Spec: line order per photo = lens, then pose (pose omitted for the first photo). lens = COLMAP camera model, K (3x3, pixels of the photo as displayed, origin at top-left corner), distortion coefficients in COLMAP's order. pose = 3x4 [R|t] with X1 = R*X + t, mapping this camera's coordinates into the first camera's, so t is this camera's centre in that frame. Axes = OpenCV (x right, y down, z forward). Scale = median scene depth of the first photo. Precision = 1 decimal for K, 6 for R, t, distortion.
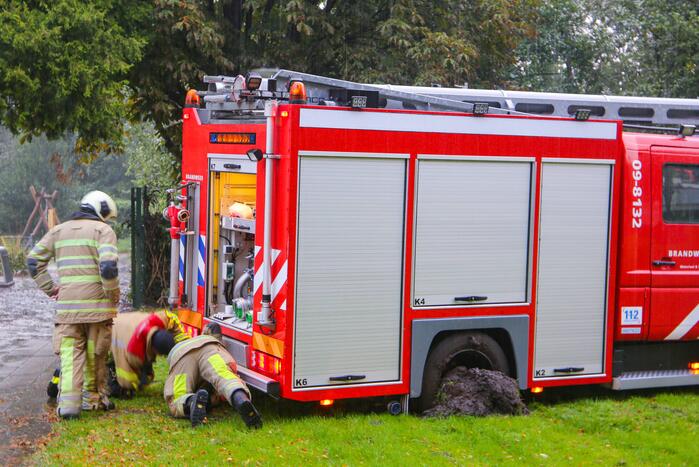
lens RADIAL K [[1281.4, 0, 349.5], [0, 1281.4, 233.5], [0, 0, 1]] dist [0.241678, 0.165924]
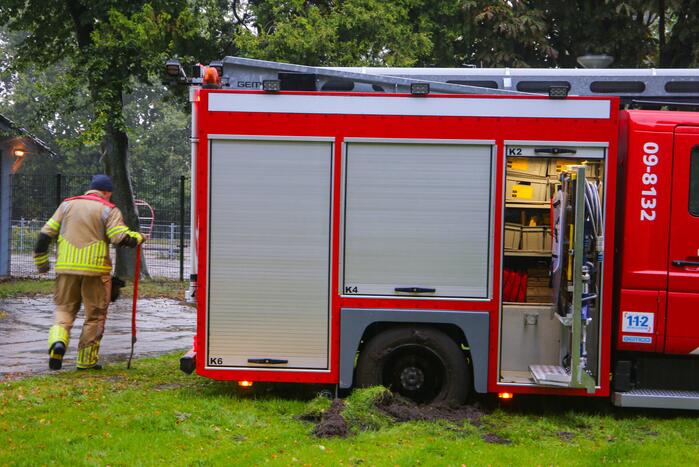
lens RADIAL K [[1321.8, 0, 349.5], [0, 1321.8, 233.5], [0, 0, 1]] dist [0.240623, 0.166841]
pose [[0.842730, 0.025432, -0.537735, 0.558528], [-0.028207, 0.999597, 0.003070, 0.007205], [0.537597, 0.012581, 0.843108, 0.149566]]
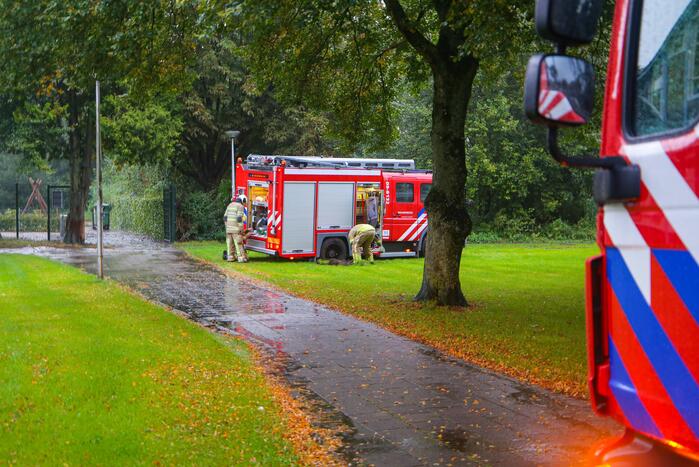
lens RADIAL K [[1281.4, 0, 349.5], [0, 1281.4, 233.5], [0, 0, 1]] dist [0.241678, 0.165924]
pose [[0.990960, -0.007475, 0.133949, -0.282468], [0.004930, 0.999801, 0.019324, 0.006309], [-0.134066, -0.018489, 0.990800, -2.056476]]
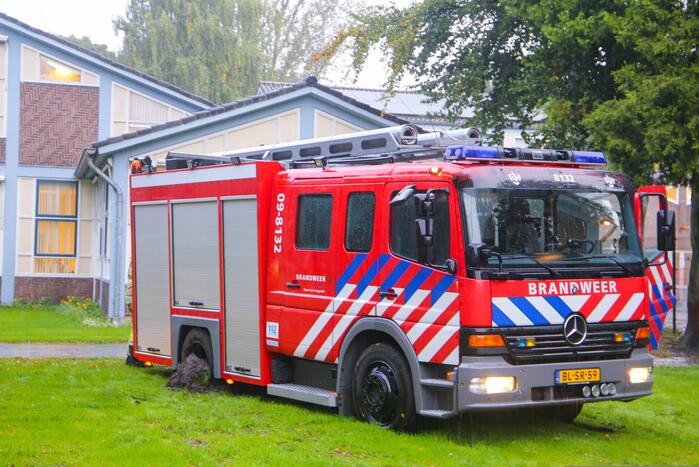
lens RADIAL K [[1281.4, 0, 349.5], [0, 1281.4, 233.5], [0, 0, 1]] dist [0.241678, 0.165924]
pose [[0.073082, -0.020726, -0.997111, 1.410357], [-0.039591, 0.998936, -0.023666, 0.002839], [0.996540, 0.041206, 0.072184, 1.027623]]
